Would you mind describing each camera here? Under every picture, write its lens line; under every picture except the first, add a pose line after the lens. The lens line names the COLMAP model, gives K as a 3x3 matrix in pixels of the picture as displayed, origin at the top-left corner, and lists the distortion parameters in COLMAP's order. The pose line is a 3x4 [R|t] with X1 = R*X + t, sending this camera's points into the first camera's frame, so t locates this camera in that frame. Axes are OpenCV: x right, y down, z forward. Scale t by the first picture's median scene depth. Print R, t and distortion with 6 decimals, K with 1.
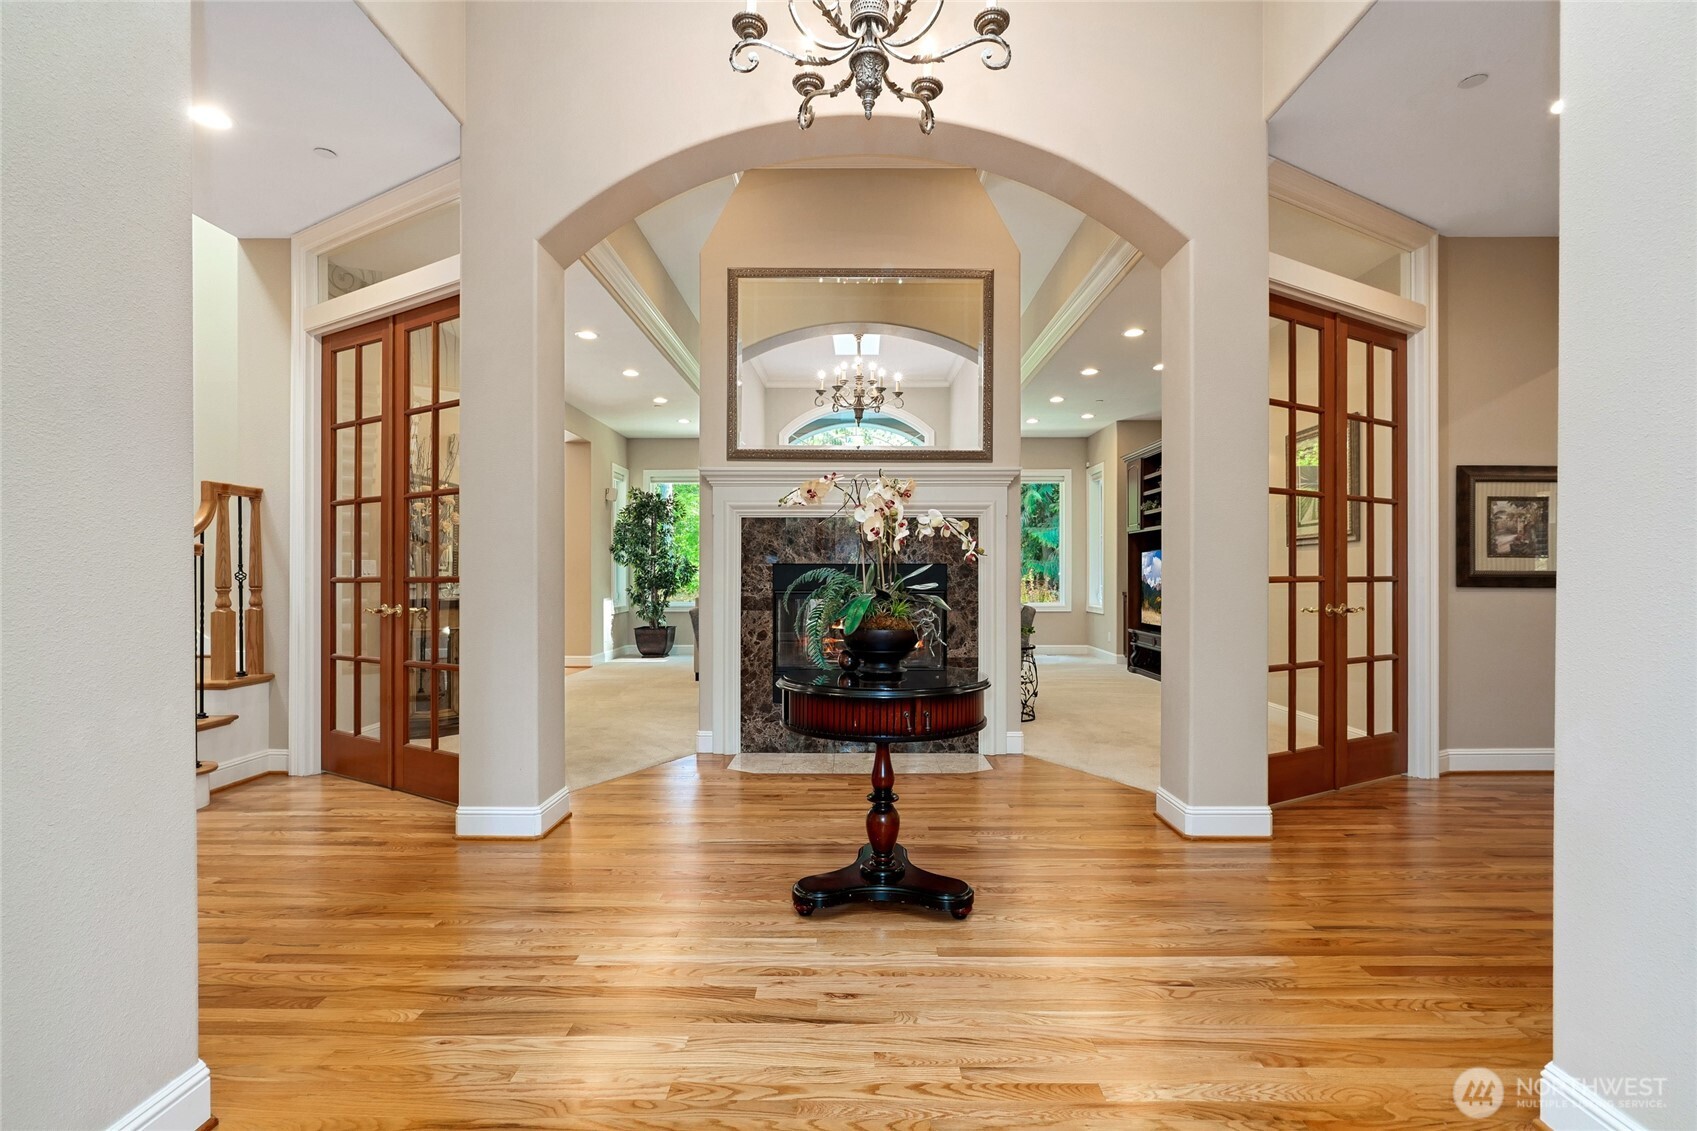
lens RADIAL K [[799.4, 0, 836.3], [0, 799.4, 573.3], [0, 0, 1]] dist [-0.016564, 0.003499]
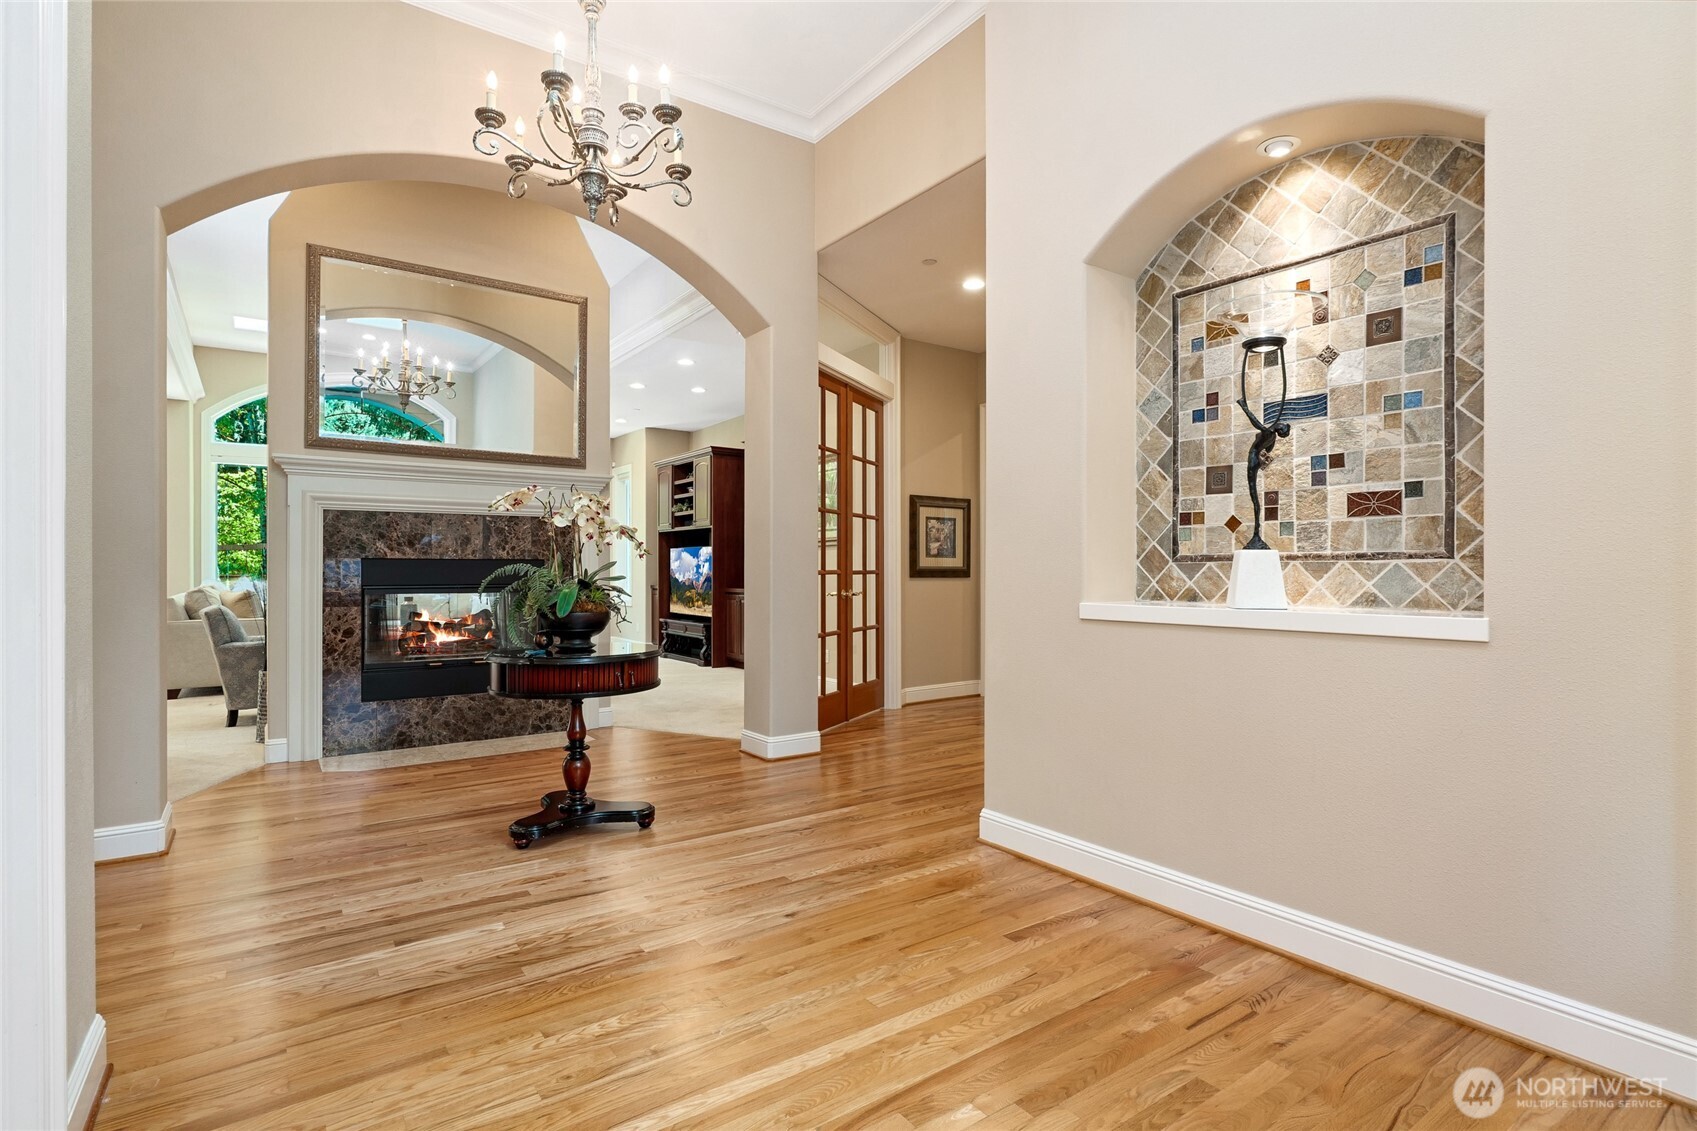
lens RADIAL K [[822.8, 0, 845.8], [0, 822.8, 562.7], [0, 0, 1]] dist [-0.011167, 0.004034]
pose [[0.812390, 0.003592, 0.583103, -0.218378], [0.000113, 0.999980, -0.006318, -0.000190], [-0.583114, 0.005198, 0.812374, -0.182255]]
